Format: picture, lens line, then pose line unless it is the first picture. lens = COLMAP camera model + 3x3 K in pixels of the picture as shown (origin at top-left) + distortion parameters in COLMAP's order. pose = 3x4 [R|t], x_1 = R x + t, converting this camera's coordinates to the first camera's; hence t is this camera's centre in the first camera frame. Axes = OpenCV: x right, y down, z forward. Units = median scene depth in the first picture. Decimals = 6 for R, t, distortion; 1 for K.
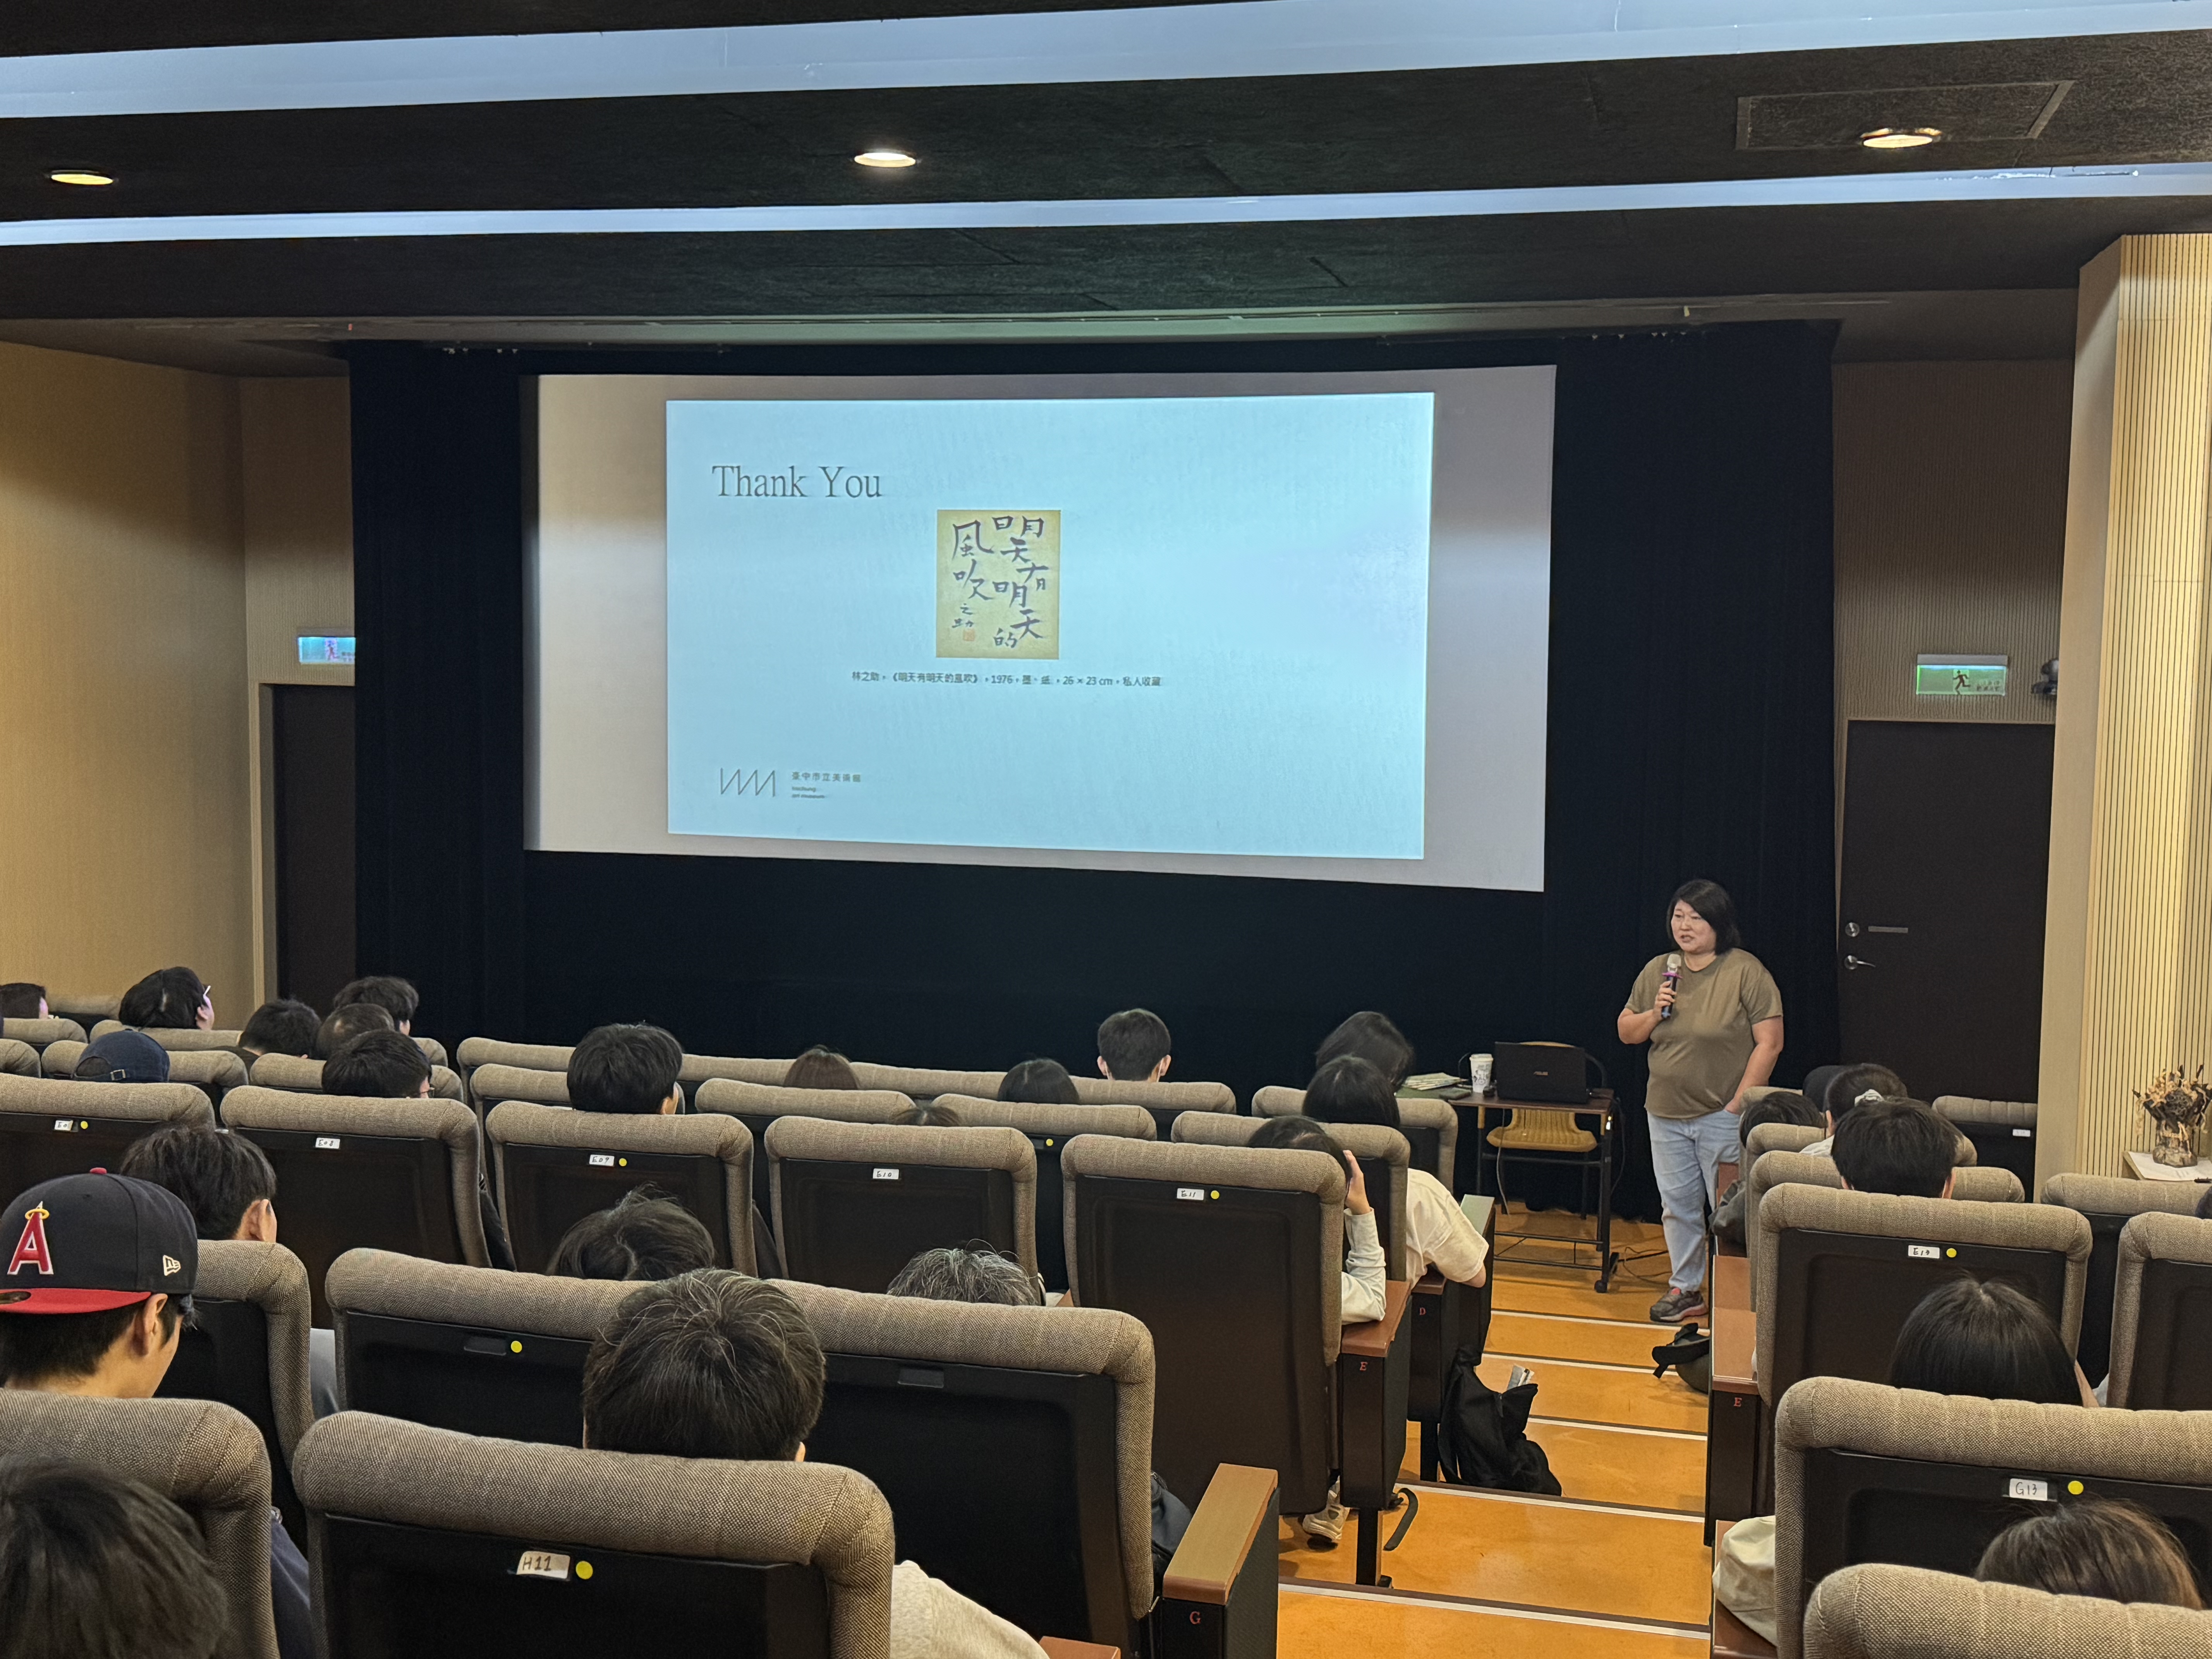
lens RADIAL K [[2499.7, 0, 1106.0], [0, 2499.7, 829.5], [0, 0, 1]] dist [0.242118, -0.589170]
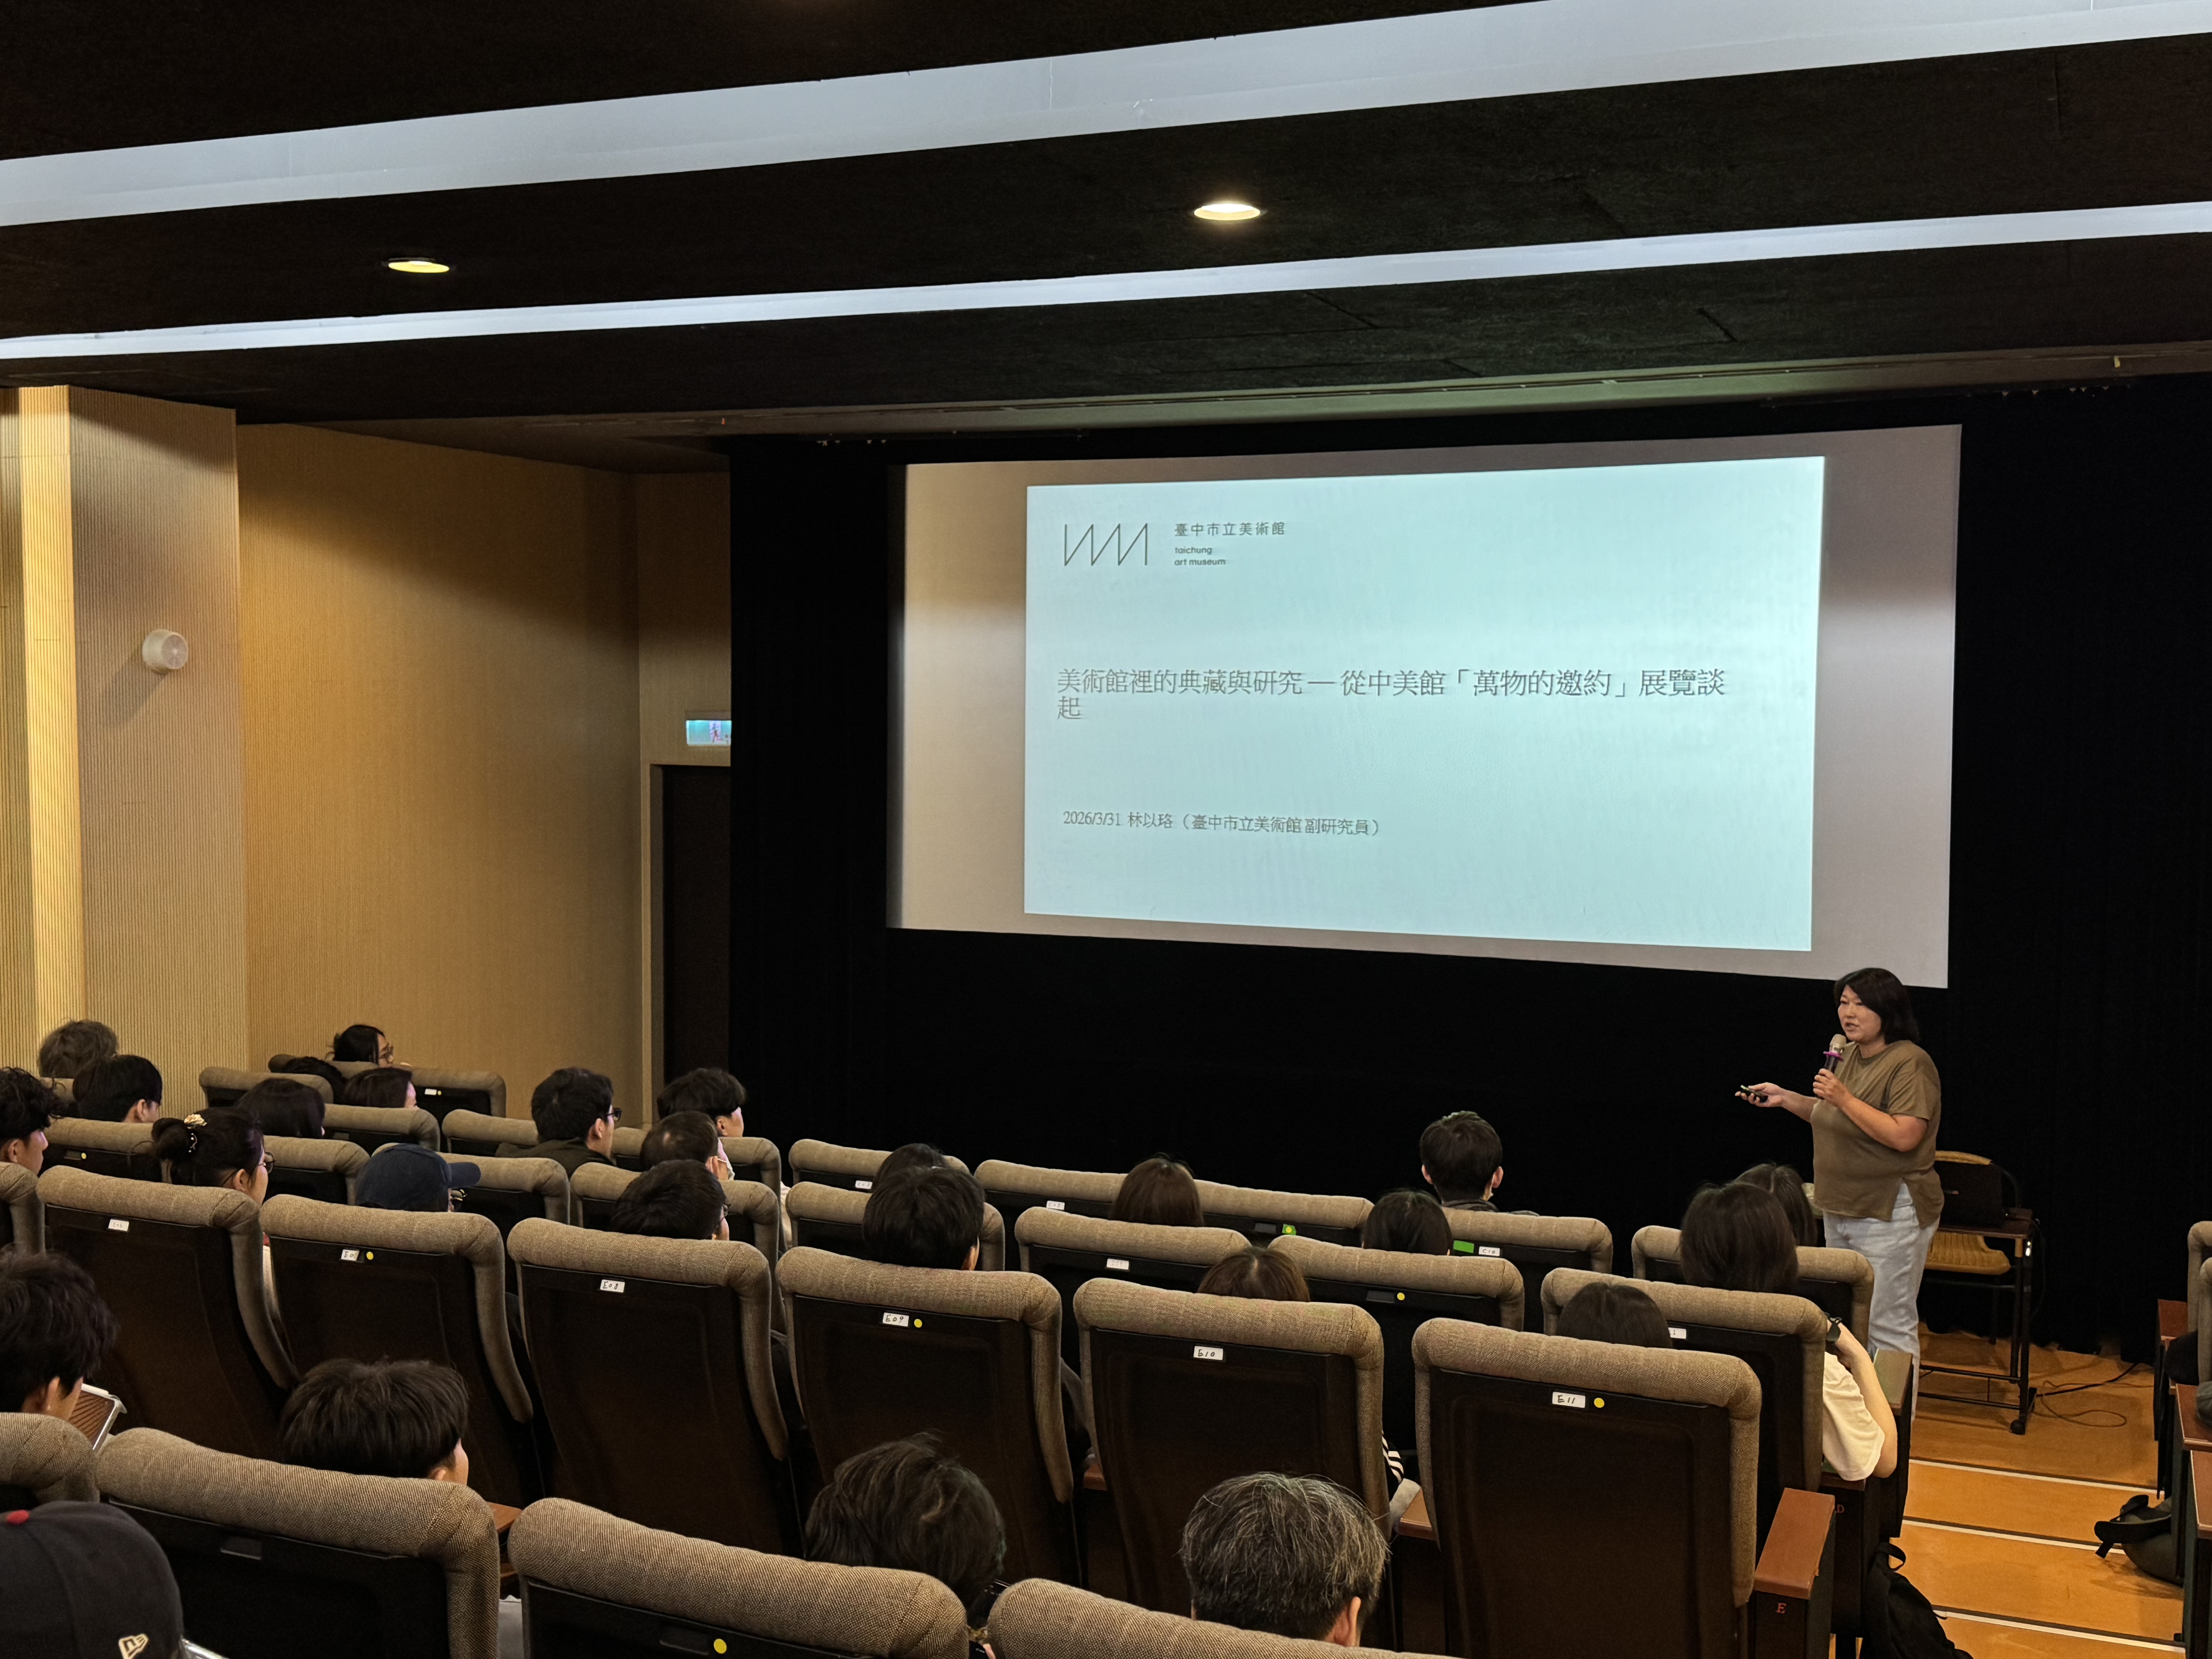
lens RADIAL K [[2359.3, 0, 1104.0], [0, 2359.3, 832.5], [0, 0, 1]] dist [0.195311, -0.407336]
pose [[0.988556, 0.003847, -0.150808, 0.000049], [-0.007390, 0.999710, -0.022941, -0.017204], [0.150676, 0.023793, 0.988297, 0.130131]]
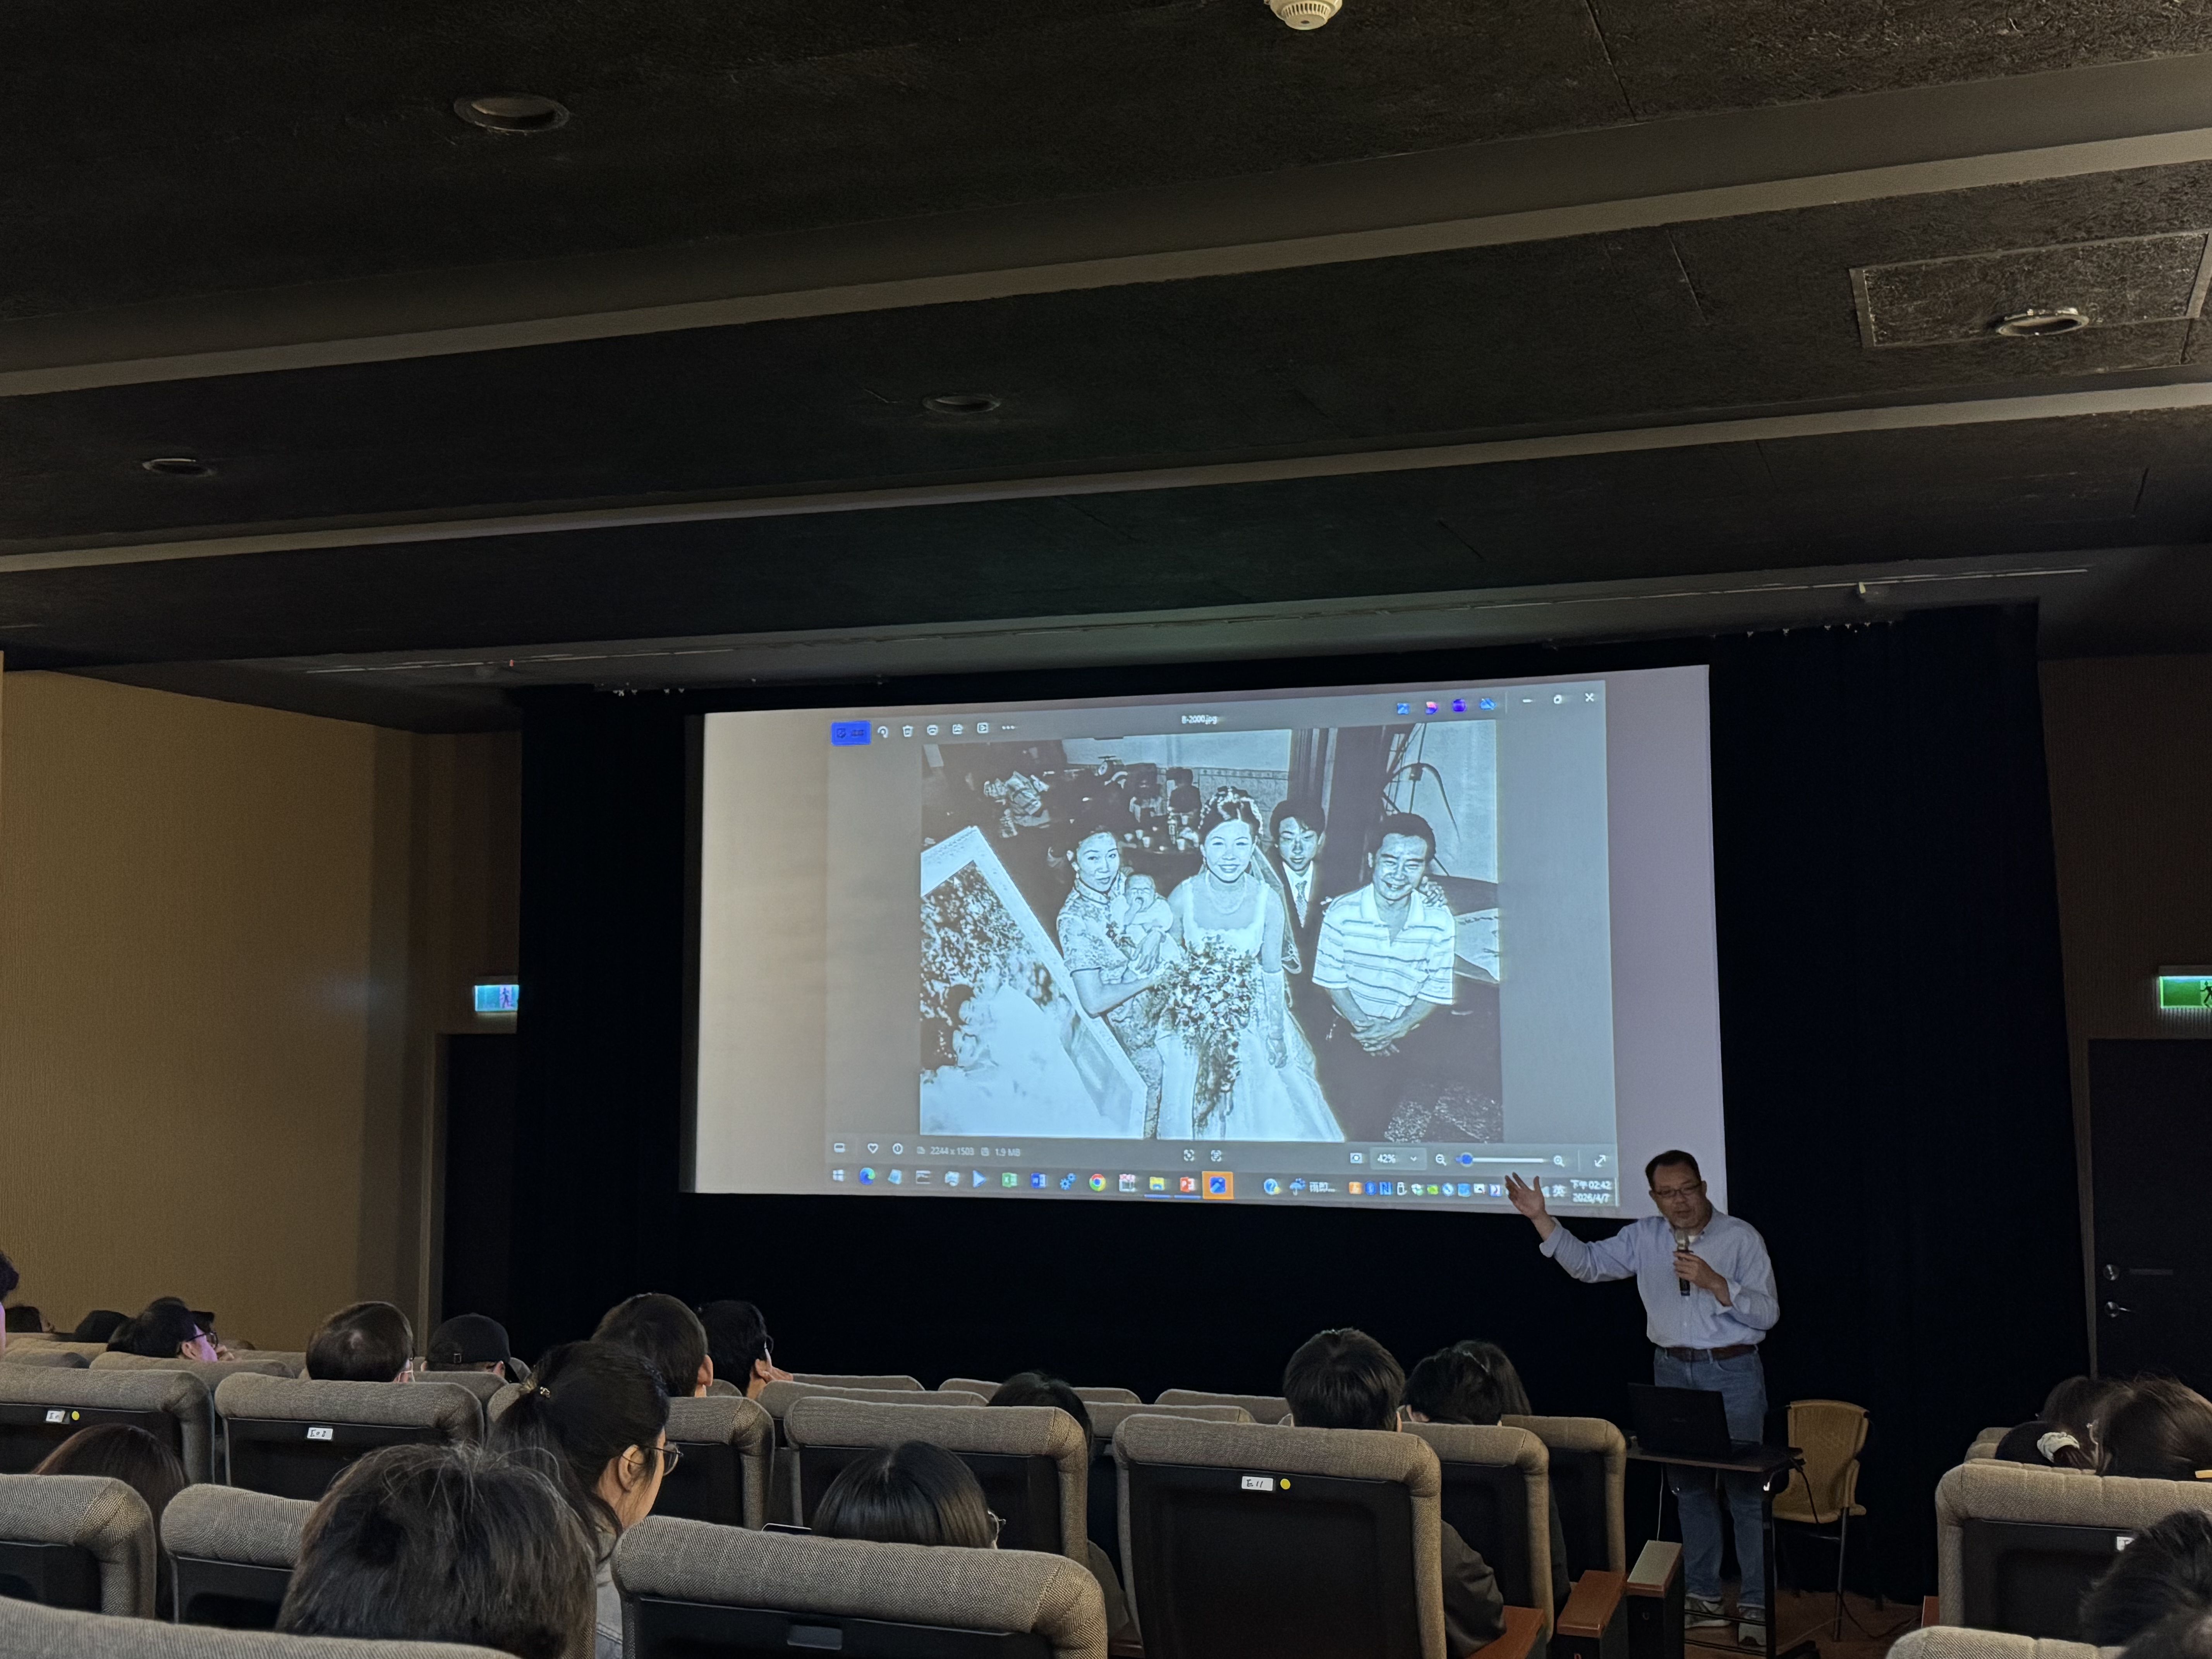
lens RADIAL K [[2499.5, 0, 1078.5], [0, 2499.5, 811.5], [0, 0, 1]] dist [0.228364, -0.555044]
pose [[0.994415, -0.023842, -0.102815, 0.047530], [0.006823, 0.986635, -0.162801, 0.042133], [0.105322, 0.161190, 0.981287, 0.078002]]
